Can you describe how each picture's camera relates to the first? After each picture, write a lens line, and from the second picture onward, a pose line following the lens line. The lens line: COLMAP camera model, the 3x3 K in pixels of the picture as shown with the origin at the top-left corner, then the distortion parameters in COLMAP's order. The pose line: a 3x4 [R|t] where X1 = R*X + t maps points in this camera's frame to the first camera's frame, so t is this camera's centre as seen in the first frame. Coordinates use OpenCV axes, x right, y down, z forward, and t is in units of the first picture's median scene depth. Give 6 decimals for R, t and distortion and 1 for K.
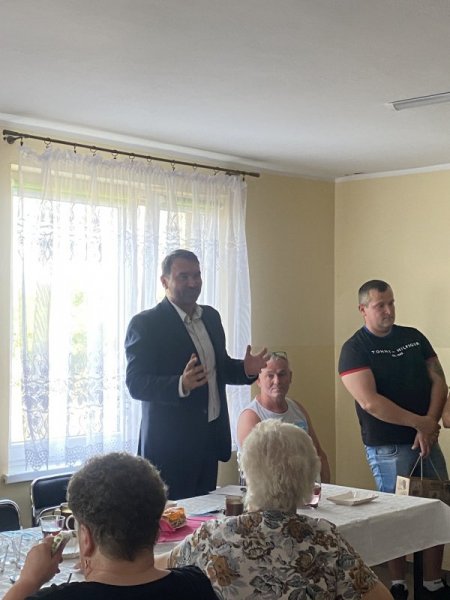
lens RADIAL K [[977.6, 0, 225.0], [0, 977.6, 300.0], [0, 0, 1]] dist [-0.040983, -0.037724]
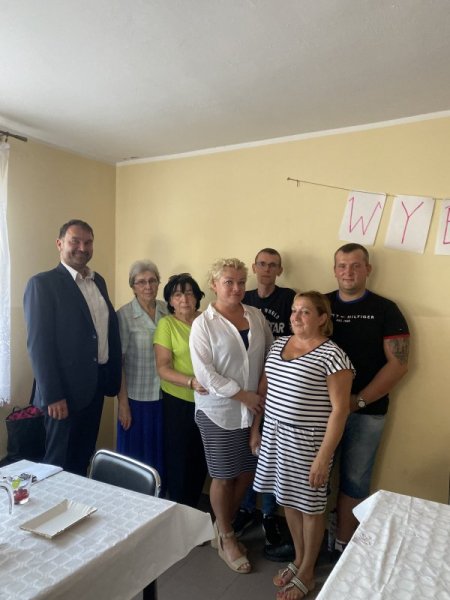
lens RADIAL K [[454.5, 0, 225.0], [0, 454.5, 300.0], [0, 0, 1]] dist [0.008434, 0.000826]
pose [[0.971335, 0.008047, 0.237577, 0.145743], [-0.022915, 0.997942, 0.059883, 0.008877], [-0.236607, -0.063610, 0.969521, 0.549189]]
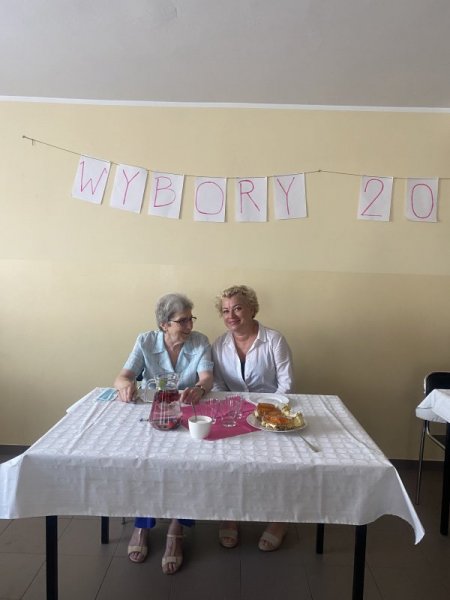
lens RADIAL K [[454.5, 0, 225.0], [0, 454.5, 300.0], [0, 0, 1]] dist [0.008434, 0.000826]
pose [[0.728167, -0.023567, 0.684994, 0.127687], [-0.061137, 0.993191, 0.099161, 0.032917], [-0.682667, -0.114084, 0.721769, 0.432463]]
